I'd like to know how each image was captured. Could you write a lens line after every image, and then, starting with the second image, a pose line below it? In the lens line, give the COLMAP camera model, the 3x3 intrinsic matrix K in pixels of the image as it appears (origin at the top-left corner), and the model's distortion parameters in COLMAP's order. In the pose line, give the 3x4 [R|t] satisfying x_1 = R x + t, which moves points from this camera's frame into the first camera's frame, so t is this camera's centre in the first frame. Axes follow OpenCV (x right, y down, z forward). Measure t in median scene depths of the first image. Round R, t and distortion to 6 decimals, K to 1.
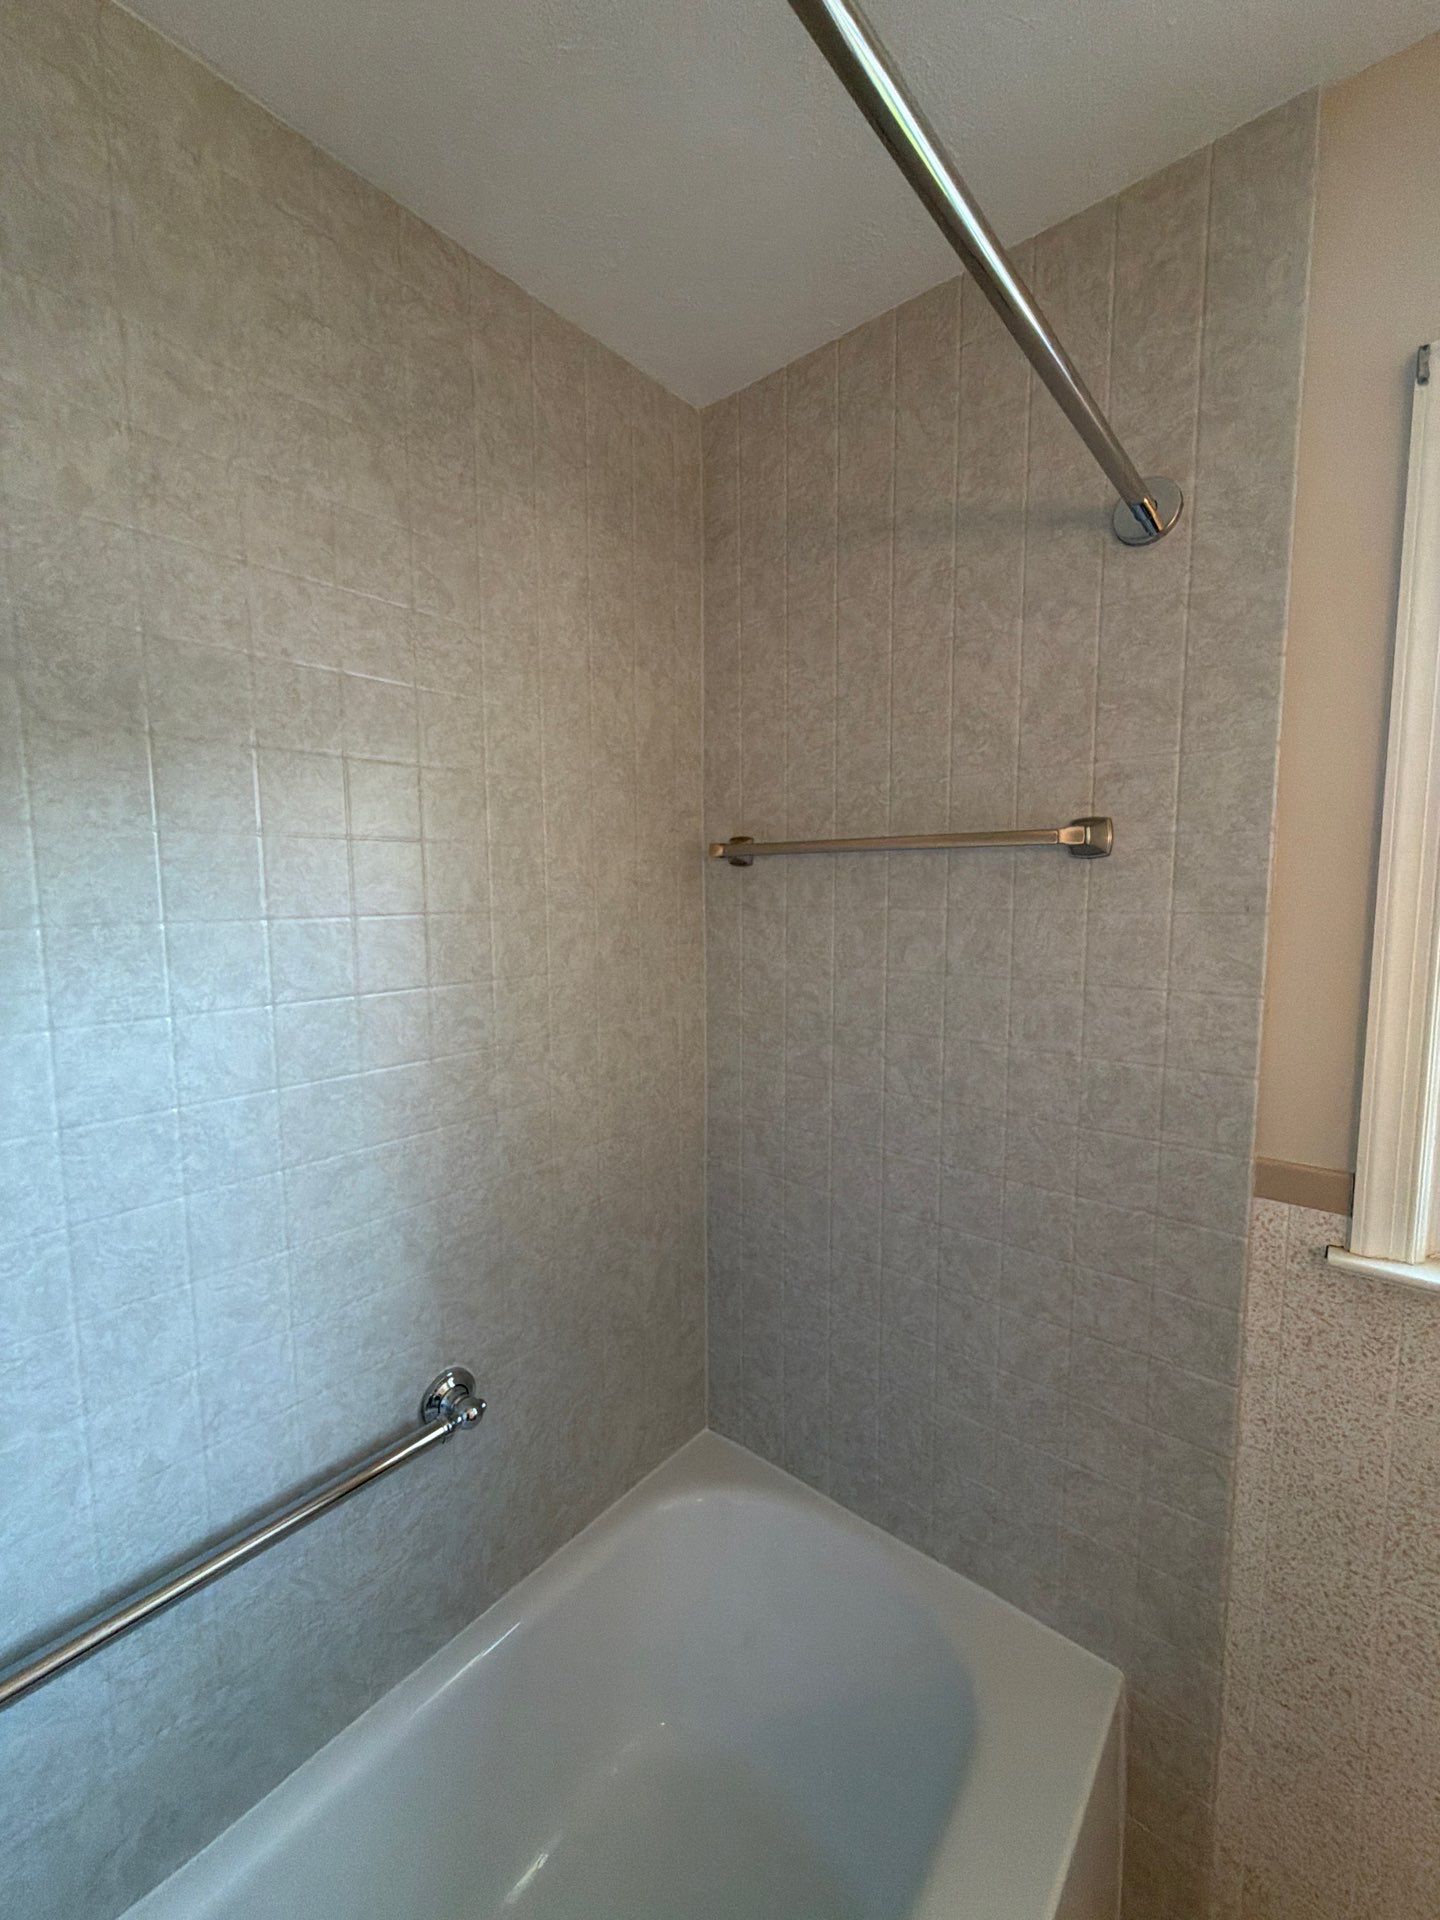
lens RADIAL K [[760.8, 0, 715.0], [0, 760.8, 956.3], [0, 0, 1]] dist [0.000900, 0.000488]
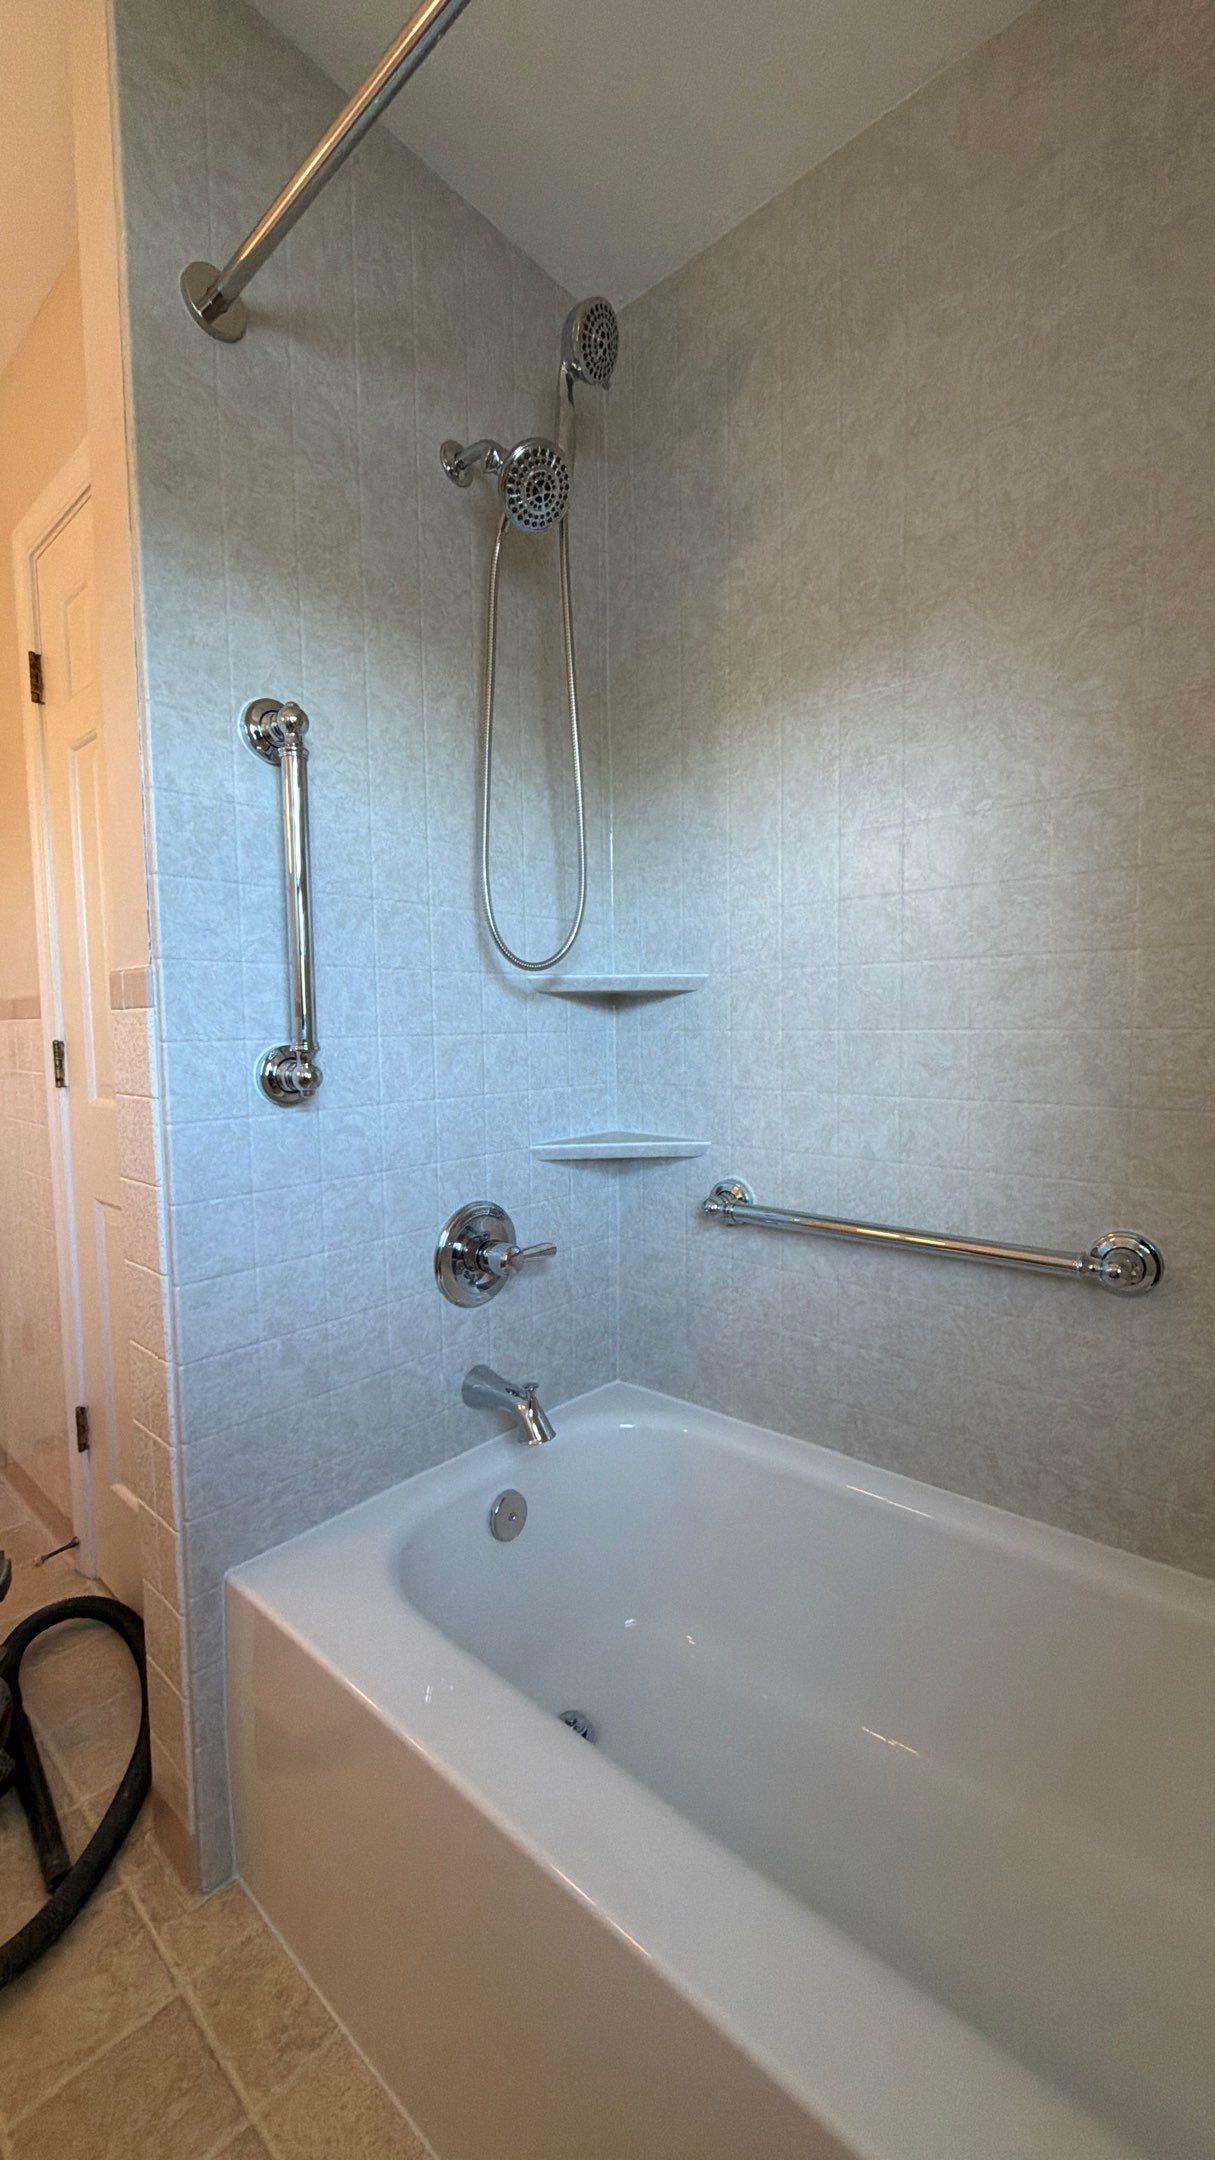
lens RADIAL K [[869.6, 0, 605.5], [0, 869.6, 1074.9], [0, 0, 1]] dist [-0.001285, 0.000215]
pose [[-0.026946, 0.068657, -0.997276, 0.724655], [-0.077208, 0.994516, 0.070553, 0.375178], [0.996651, 0.078899, -0.021498, 0.447452]]
